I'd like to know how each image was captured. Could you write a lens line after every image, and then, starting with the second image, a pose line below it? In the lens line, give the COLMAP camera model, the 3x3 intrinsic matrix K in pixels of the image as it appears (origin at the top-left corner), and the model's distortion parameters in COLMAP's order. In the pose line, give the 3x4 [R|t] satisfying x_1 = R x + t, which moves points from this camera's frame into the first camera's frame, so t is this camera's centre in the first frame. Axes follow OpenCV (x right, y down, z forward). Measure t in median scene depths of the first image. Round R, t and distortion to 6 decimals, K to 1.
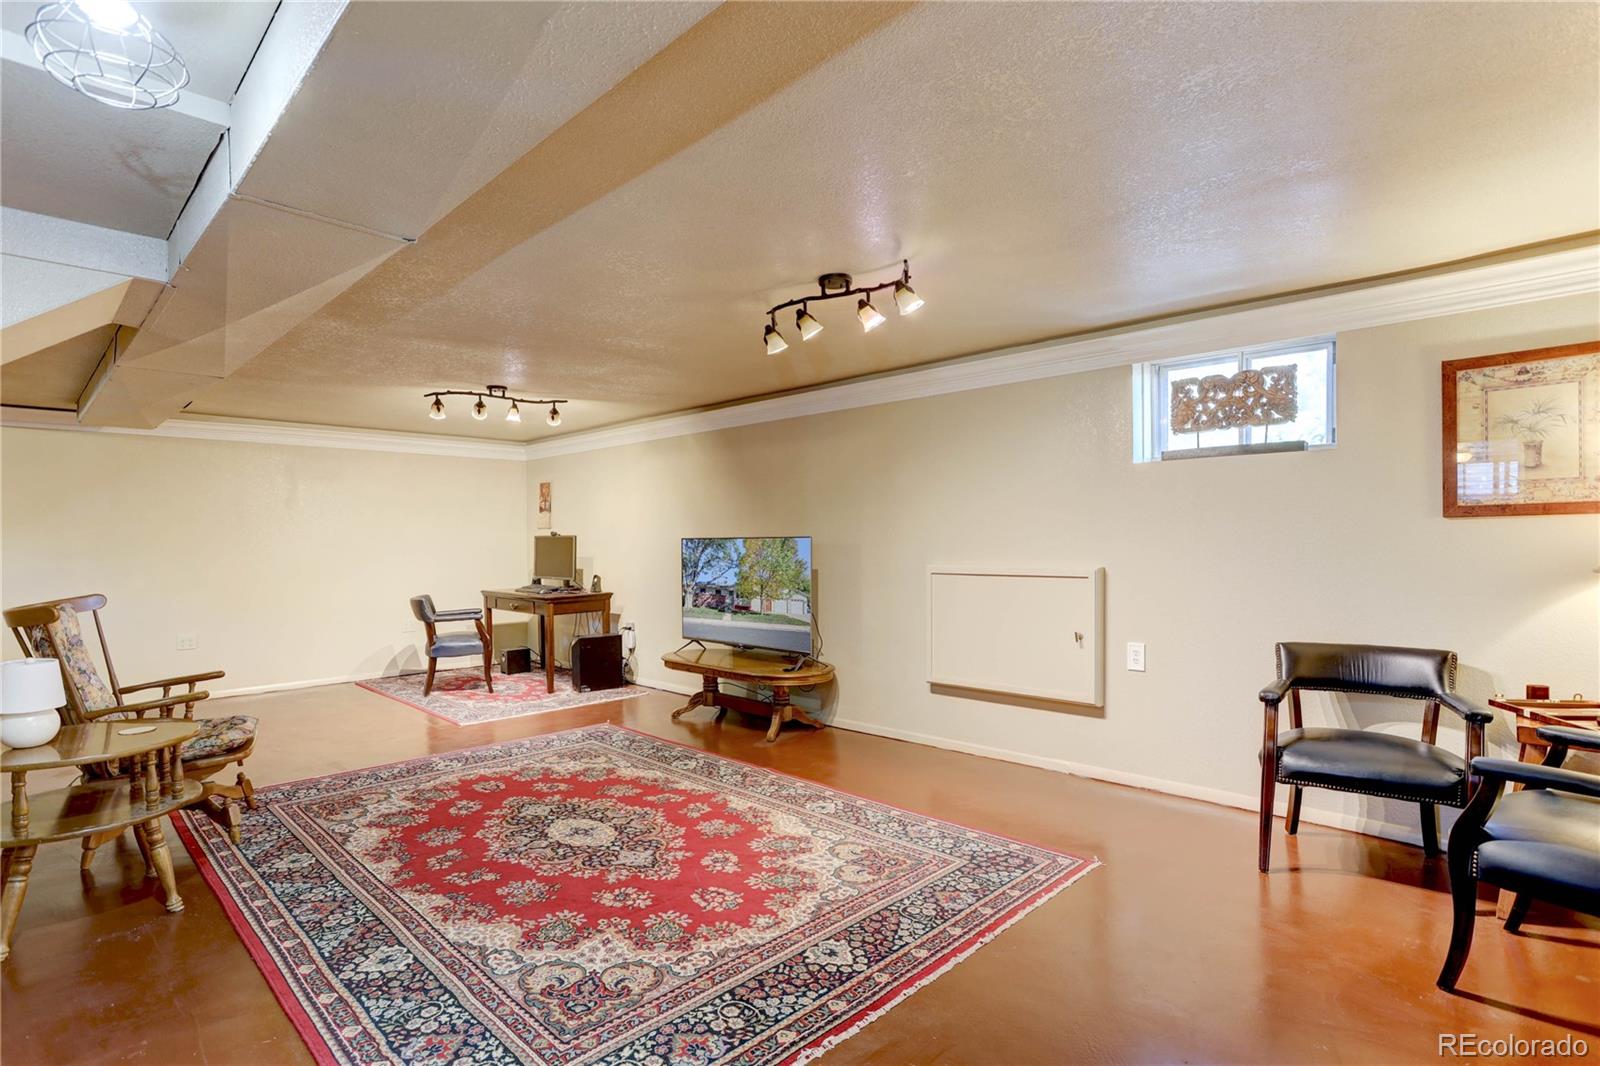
lens RADIAL K [[778.1, 0, 796.1], [0, 778.1, 537.0], [0, 0, 1]] dist [-0.020098, 0.015266]
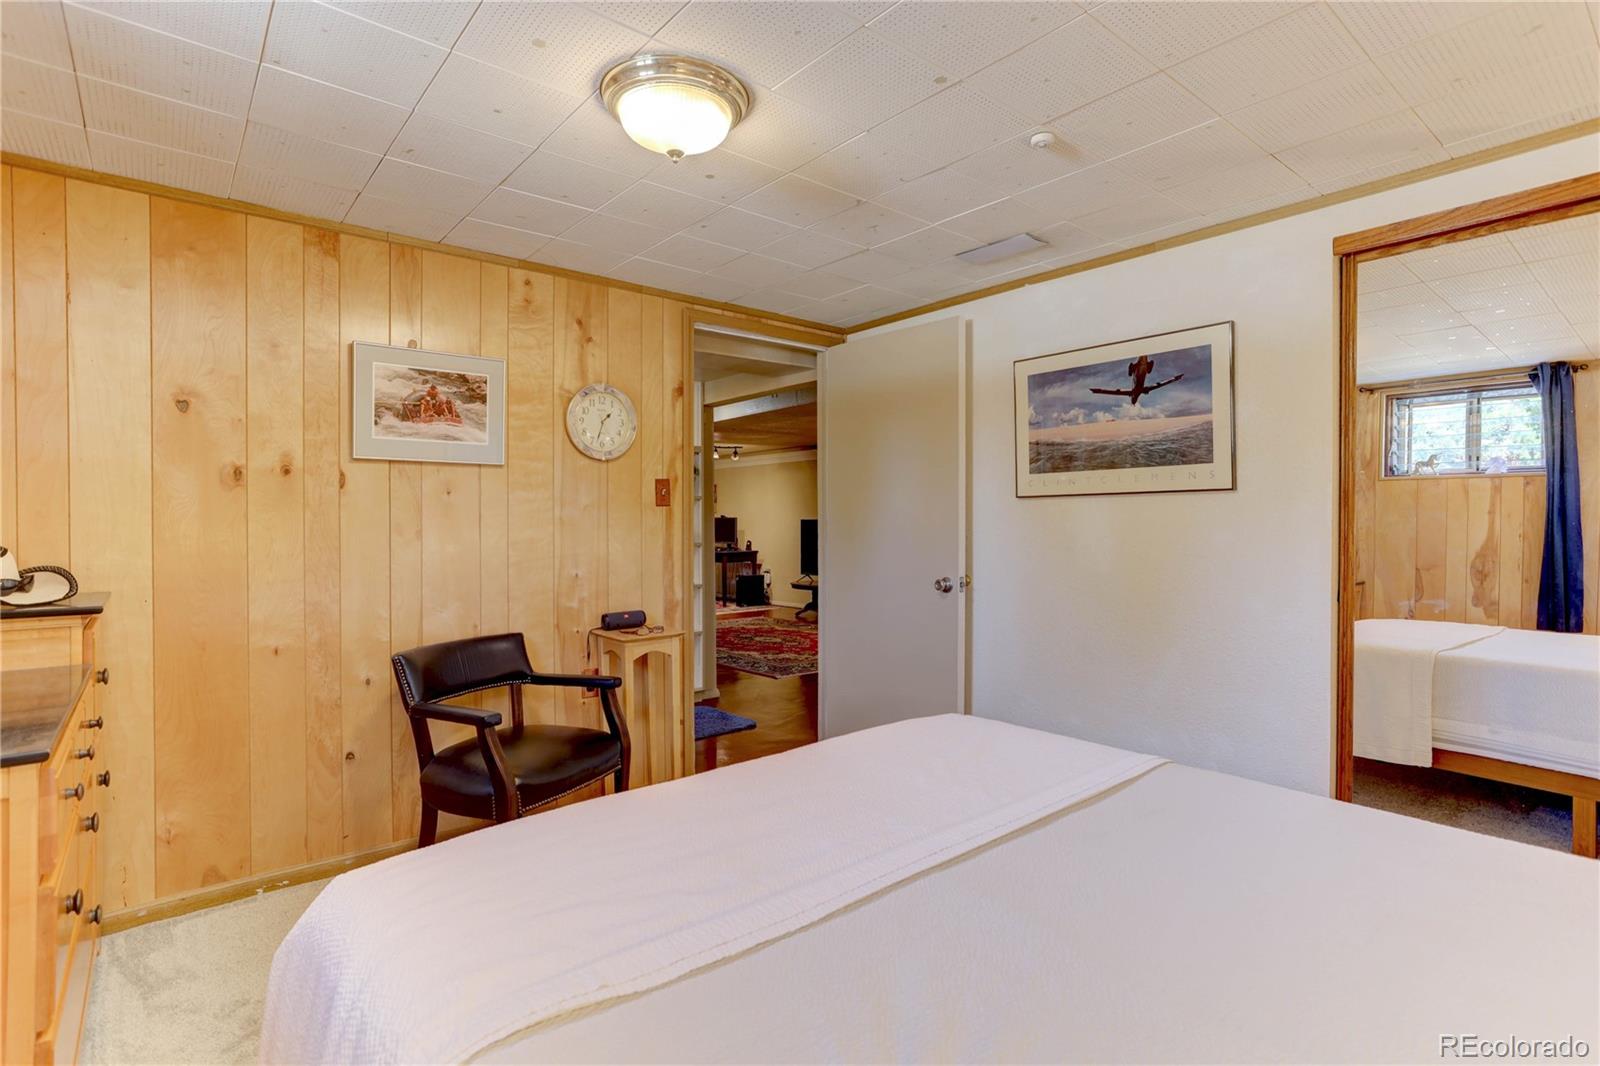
lens RADIAL K [[778.1, 0, 803.6], [0, 778.1, 530.3], [0, 0, 1]] dist [-0.020098, 0.015266]
pose [[0.993484, 0.002468, -0.113942, 0.058196], [-0.000856, 0.999899, 0.014192, 0.001719], [0.113966, -0.014002, 0.993386, -0.687863]]
